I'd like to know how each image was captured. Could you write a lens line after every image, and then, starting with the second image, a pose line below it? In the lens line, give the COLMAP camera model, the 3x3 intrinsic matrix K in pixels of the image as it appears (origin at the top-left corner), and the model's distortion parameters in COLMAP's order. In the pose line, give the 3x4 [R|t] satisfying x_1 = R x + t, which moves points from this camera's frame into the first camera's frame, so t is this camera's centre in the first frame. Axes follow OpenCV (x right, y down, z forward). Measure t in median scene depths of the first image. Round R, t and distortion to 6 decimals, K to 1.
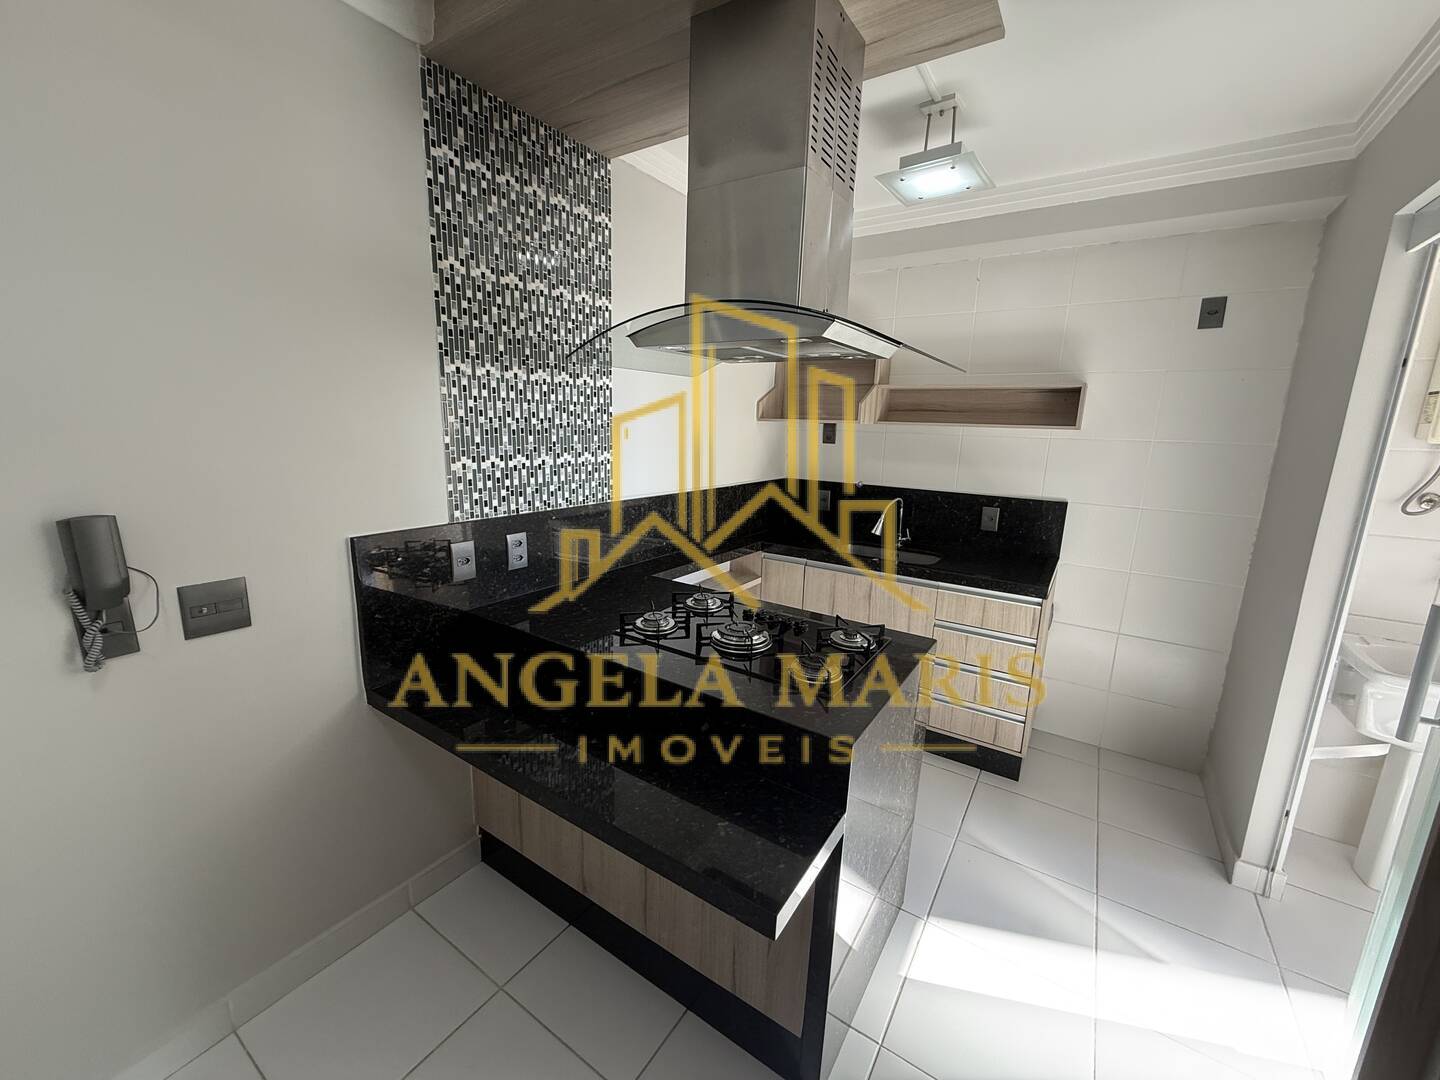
lens RADIAL K [[573.5, 0, 720.2], [0, 573.5, 535.8], [0, 0, 1]] dist [-0.000216, 0.000632]
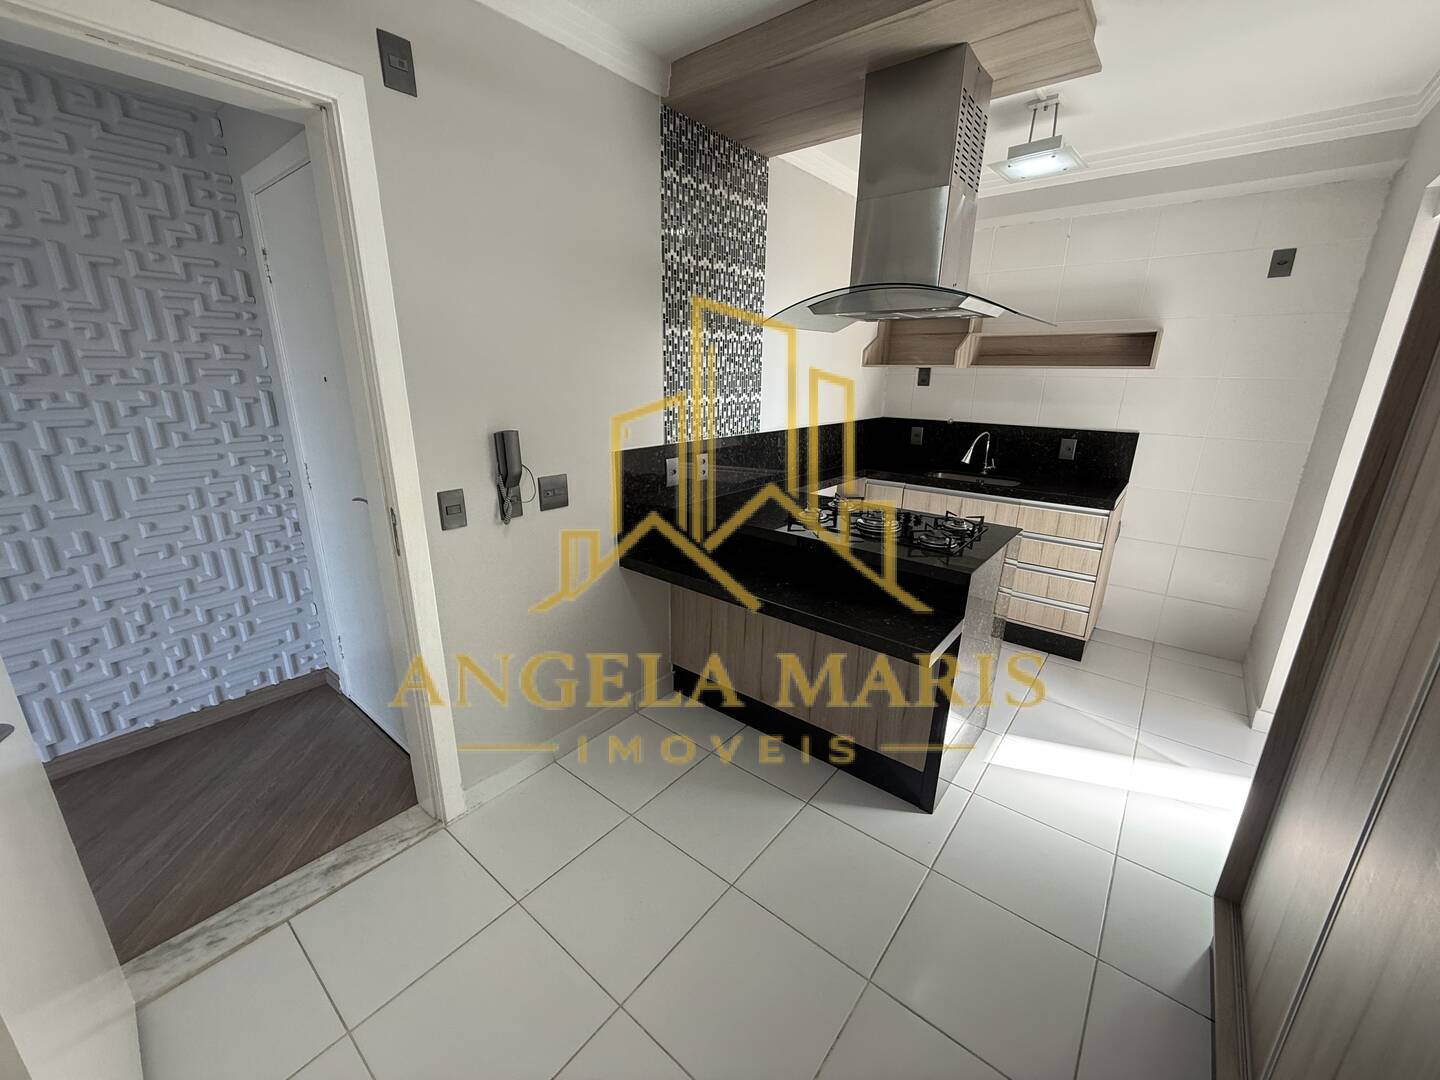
lens RADIAL K [[573.5, 0, 720.2], [0, 573.5, 536.8], [0, 0, 1]] dist [-0.000216, 0.000632]
pose [[0.995225, 0.010207, -0.097068, -0.169799], [-0.001761, 0.996233, 0.086698, 0.070305], [0.097587, -0.086113, 0.991494, -0.346935]]
